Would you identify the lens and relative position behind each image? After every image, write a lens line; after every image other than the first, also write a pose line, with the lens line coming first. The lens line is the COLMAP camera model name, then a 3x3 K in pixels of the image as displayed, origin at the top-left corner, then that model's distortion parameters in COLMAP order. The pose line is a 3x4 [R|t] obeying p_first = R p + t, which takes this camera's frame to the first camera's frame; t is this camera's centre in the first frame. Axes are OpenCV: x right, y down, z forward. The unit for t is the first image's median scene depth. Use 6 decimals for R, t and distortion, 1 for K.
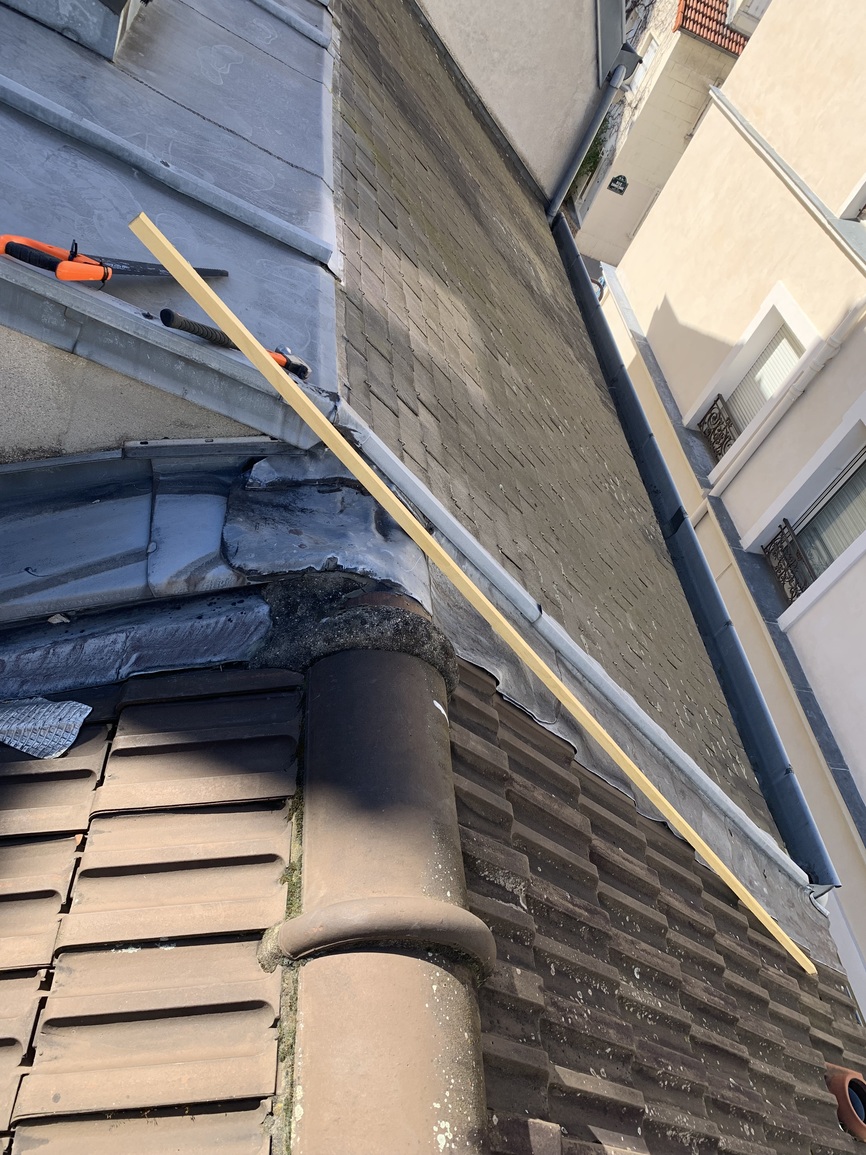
lens RADIAL K [[869.8, 0, 429.4], [0, 869.8, 580.7], [0, 0, 1]] dist [0.001452, -0.002339]
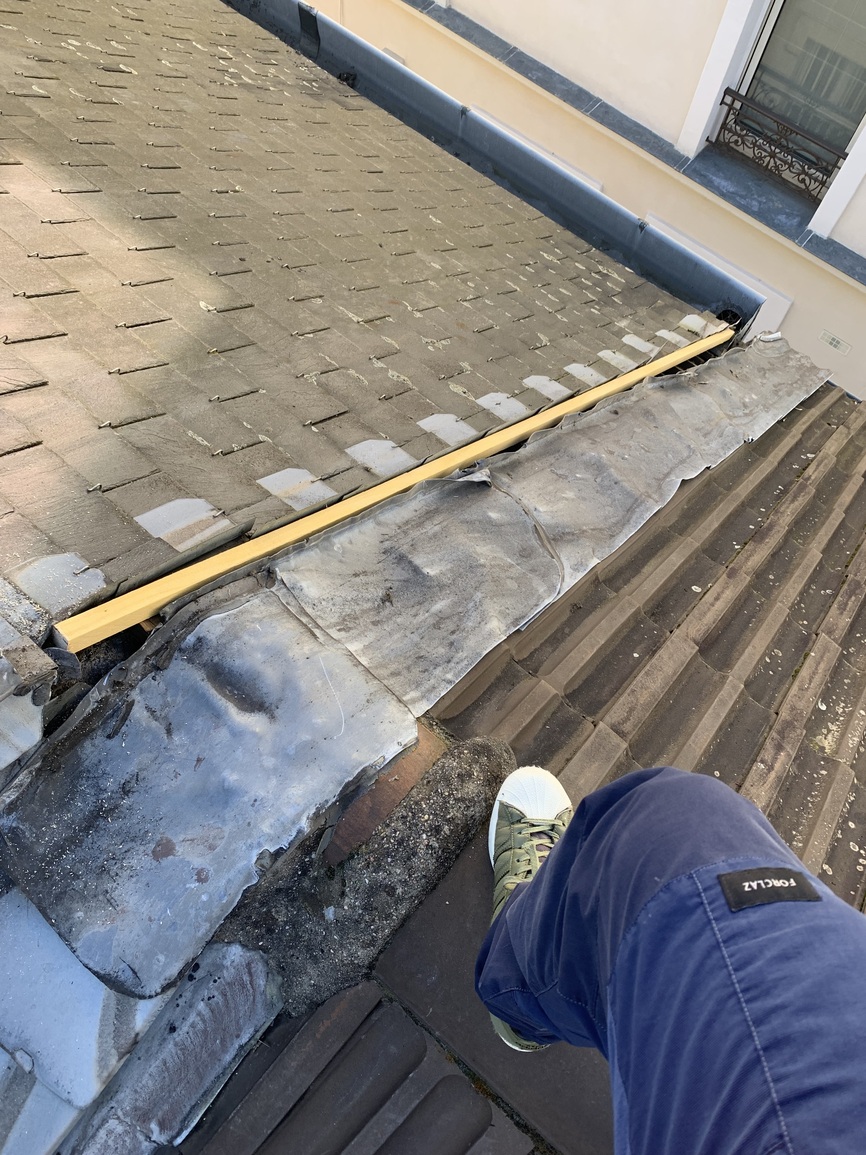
lens RADIAL K [[869.8, 0, 429.4], [0, 869.8, 580.7], [0, 0, 1]] dist [0.001452, -0.002339]
pose [[0.680852, -0.731927, -0.026900, 0.105595], [0.637266, 0.573894, 0.514333, -0.337961], [-0.361016, -0.367327, 0.857169, 0.529005]]
